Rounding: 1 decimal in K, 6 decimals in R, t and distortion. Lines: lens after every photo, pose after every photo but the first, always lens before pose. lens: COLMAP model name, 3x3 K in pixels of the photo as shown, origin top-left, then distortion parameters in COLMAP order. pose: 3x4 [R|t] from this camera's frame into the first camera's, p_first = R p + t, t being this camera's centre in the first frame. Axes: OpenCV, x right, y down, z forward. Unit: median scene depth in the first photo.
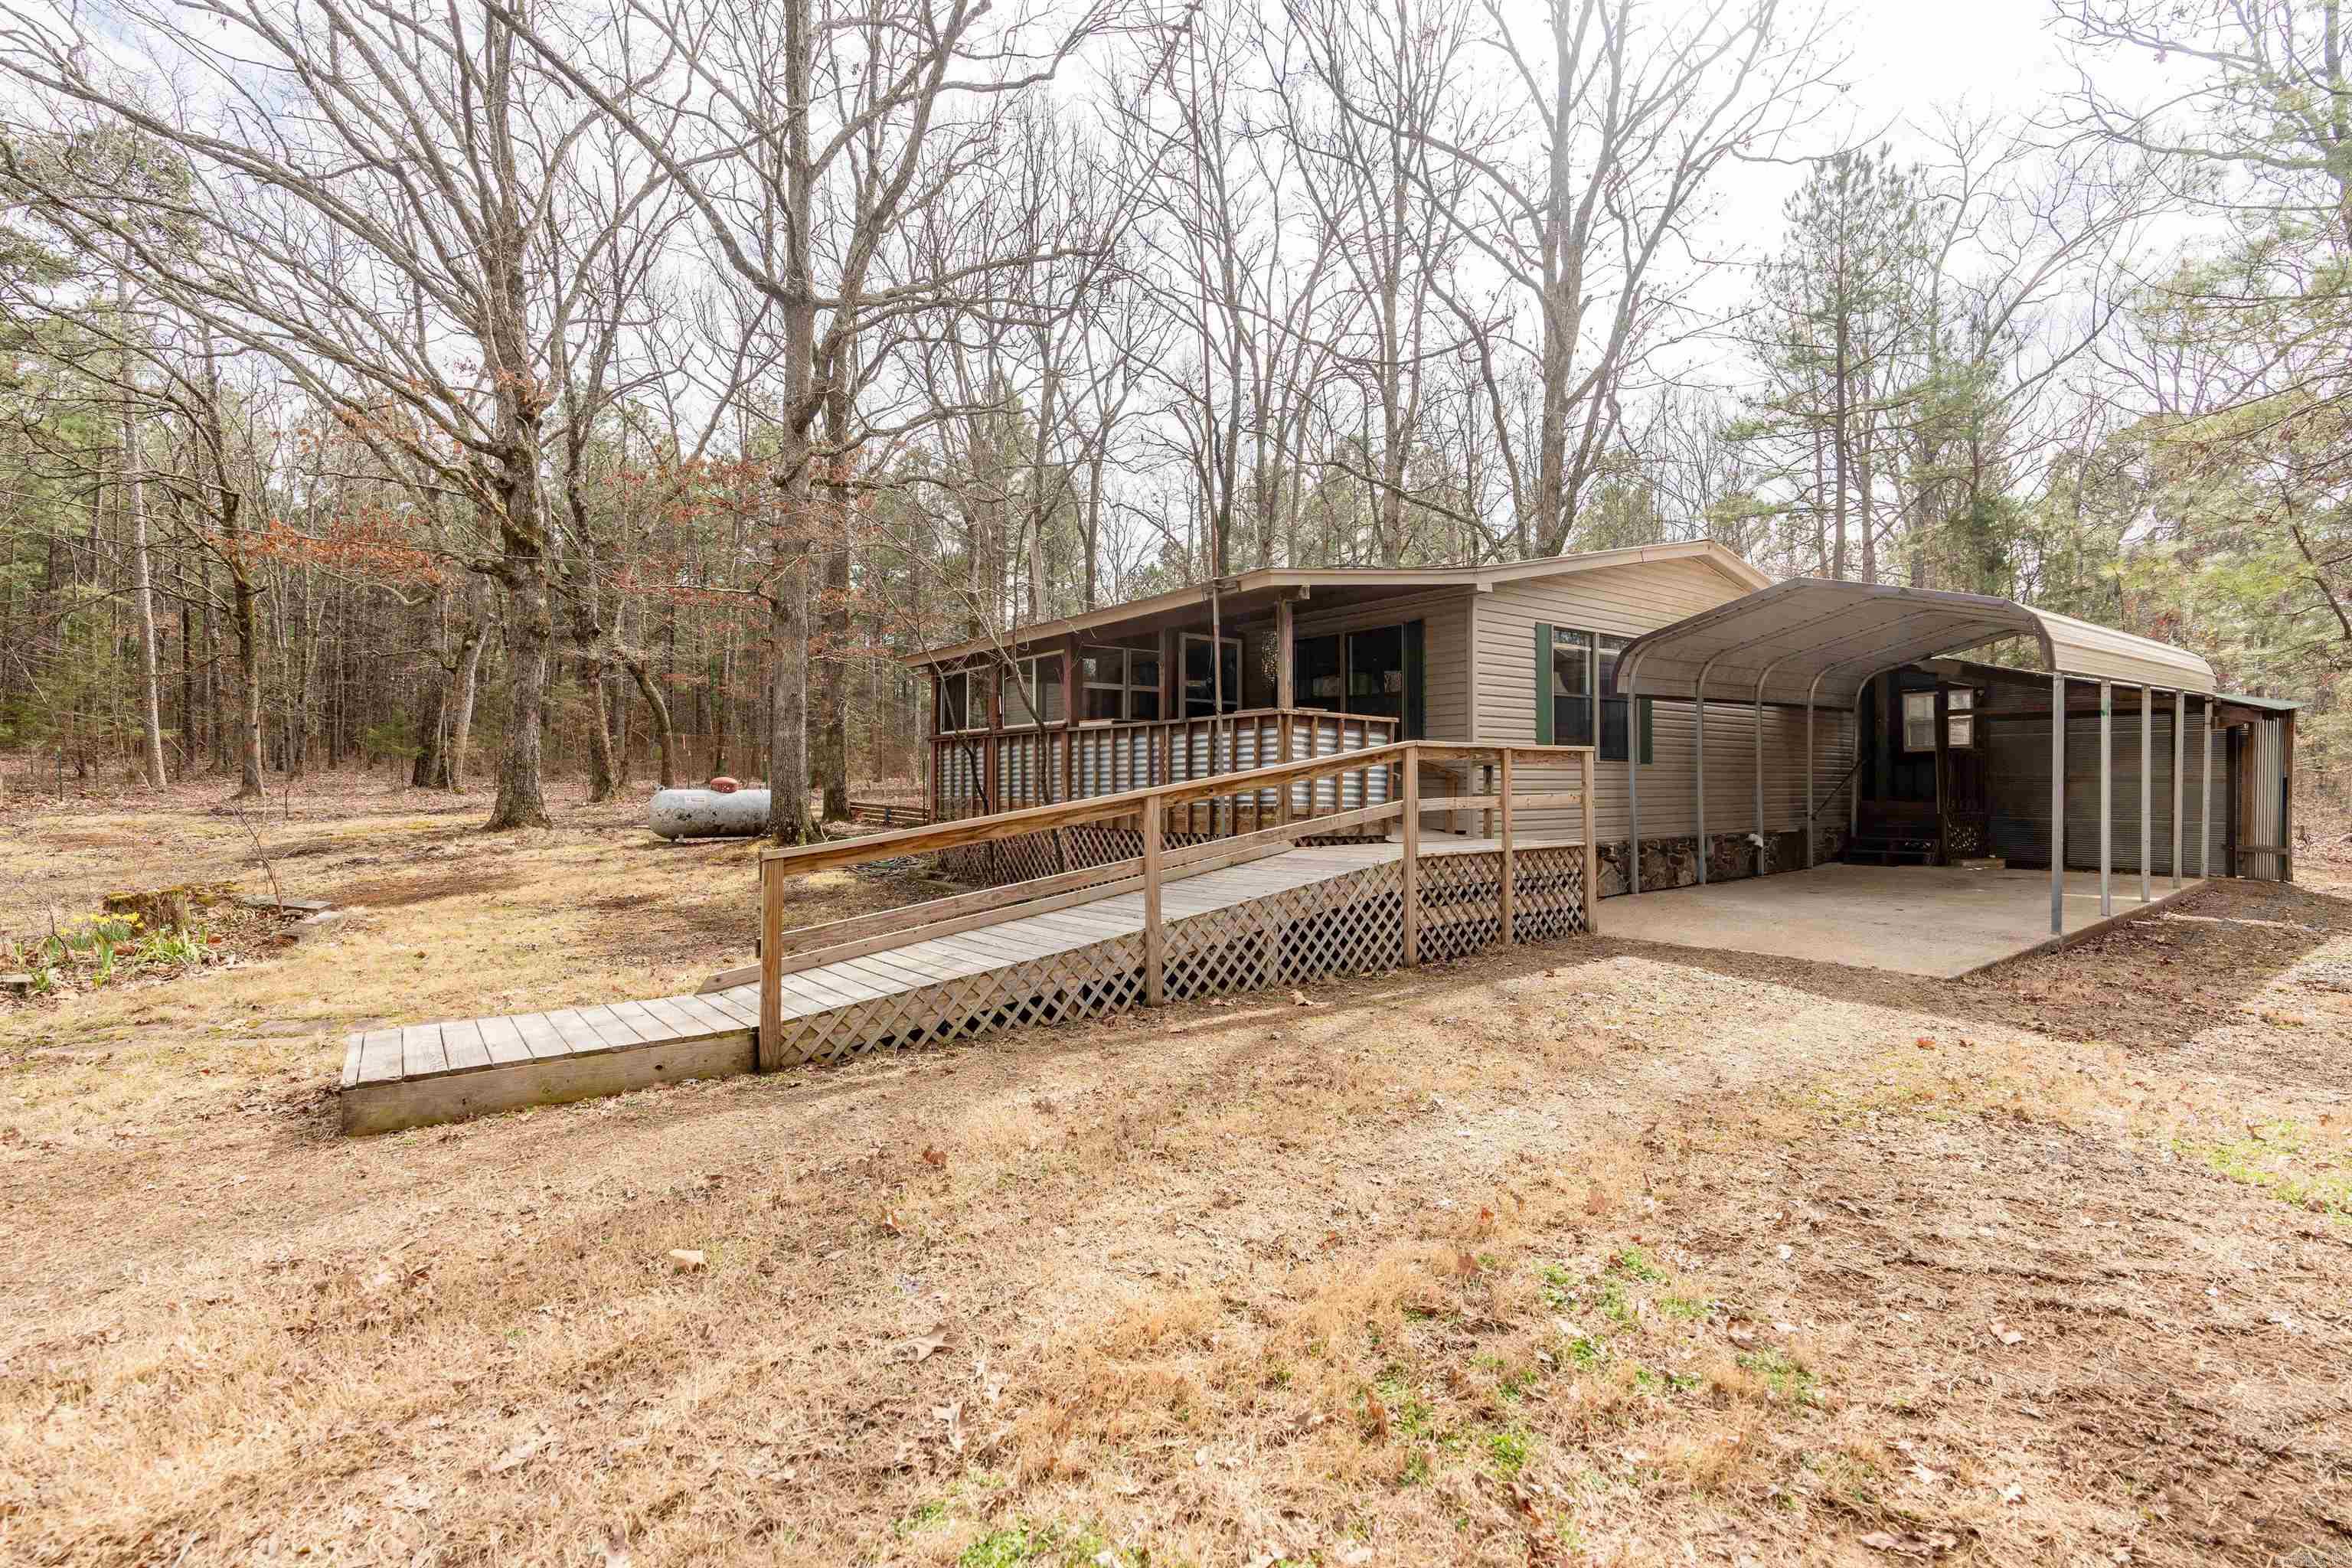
lens RADIAL K [[1051.2, 0, 1174.6], [0, 1051.2, 780.6], [0, 0, 1]] dist [-0.011321, 0.004909]
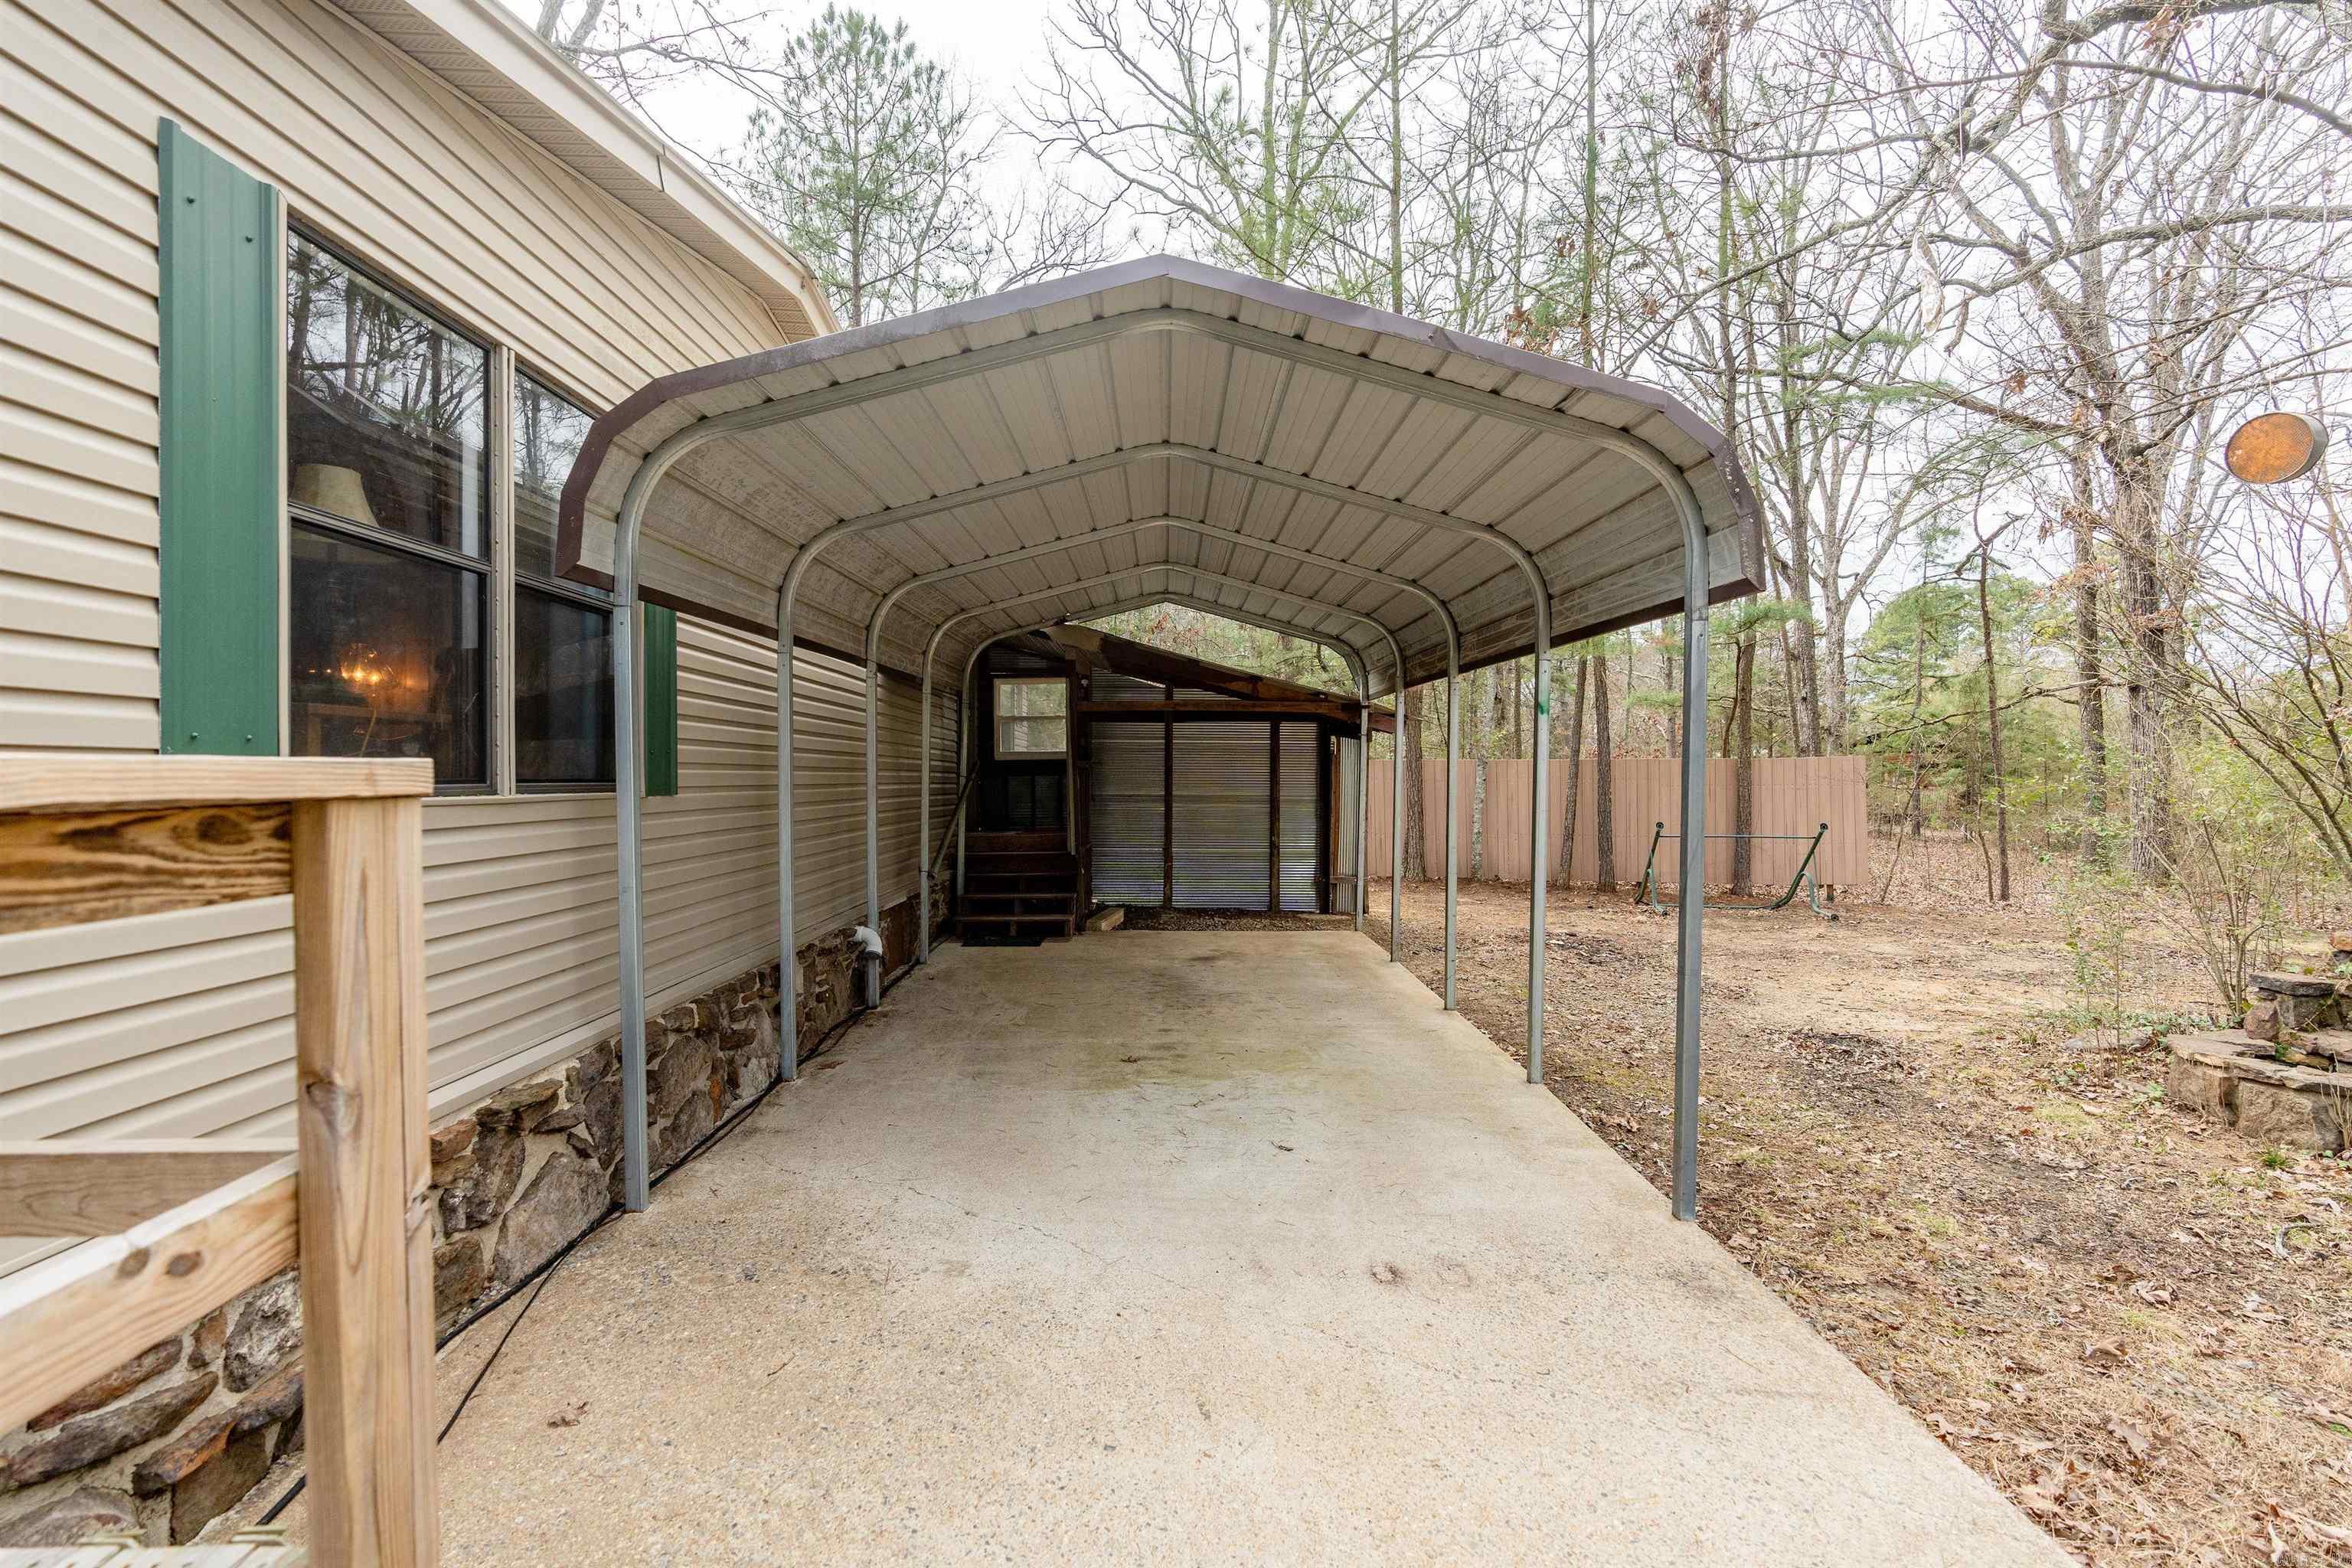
lens RADIAL K [[1051.2, 0, 1174.6], [0, 1051.2, 780.6], [0, 0, 1]] dist [-0.011321, 0.004909]
pose [[0.595672, -0.004841, 0.803213, 0.242949], [0.003959, 0.999987, 0.003090, -0.019298], [-0.803218, 0.001339, 0.595684, 0.587767]]
